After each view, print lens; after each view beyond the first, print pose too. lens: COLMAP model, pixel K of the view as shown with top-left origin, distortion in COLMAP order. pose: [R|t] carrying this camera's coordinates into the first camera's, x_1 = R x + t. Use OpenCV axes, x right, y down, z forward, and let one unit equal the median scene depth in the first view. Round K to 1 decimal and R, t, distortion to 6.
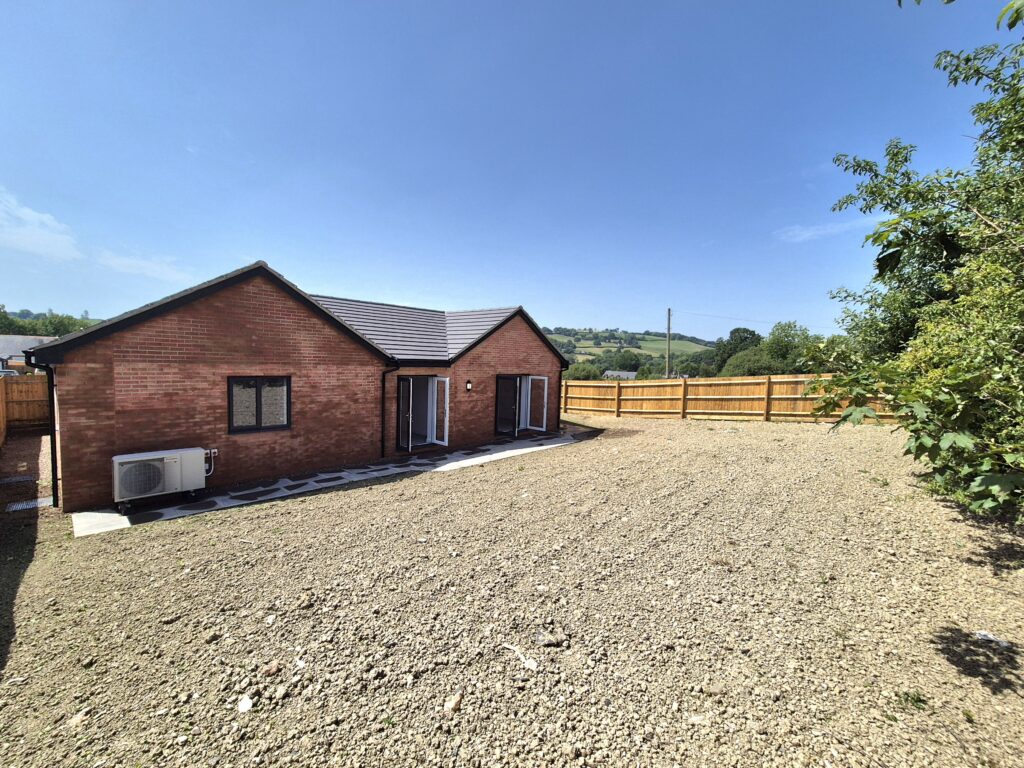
lens RADIAL K [[424.0, 0, 511.9], [0, 424.0, 388.9], [0, 0, 1]] dist [0.002303, 0.000158]
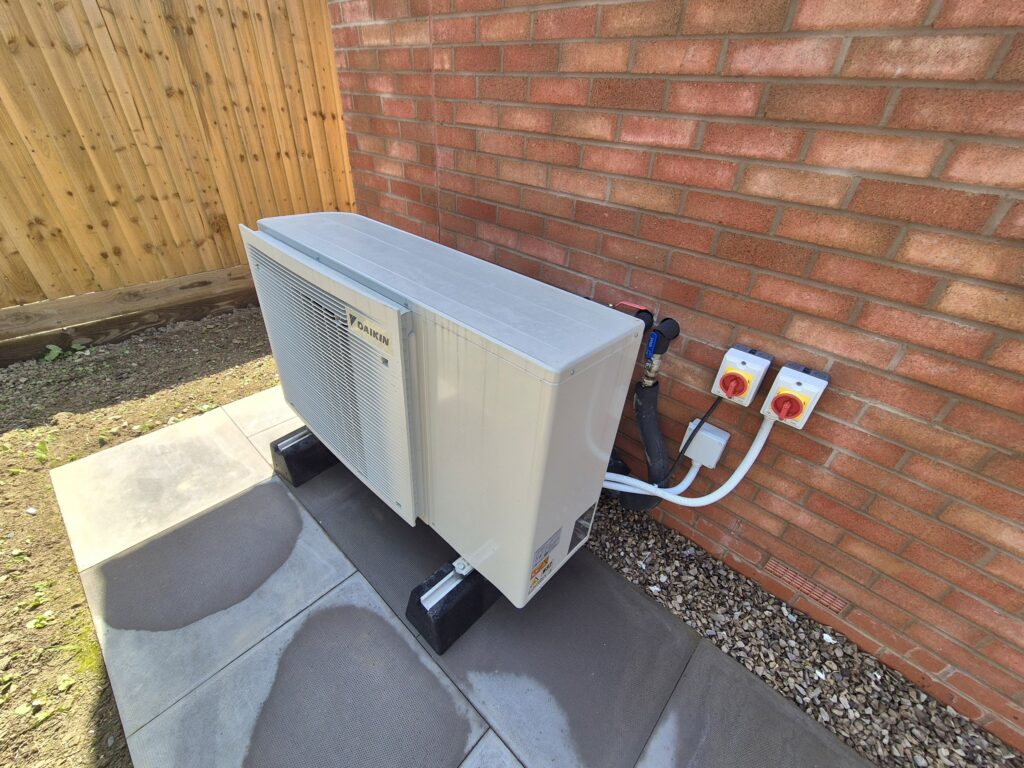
lens RADIAL K [[424.0, 0, 511.9], [0, 424.0, 388.9], [0, 0, 1]] dist [0.002303, 0.000158]
pose [[-0.007749, 0.536898, -0.843612, -0.650265], [-0.119821, 0.837060, 0.533829, 0.099570], [0.992765, 0.105219, 0.057845, 0.991211]]
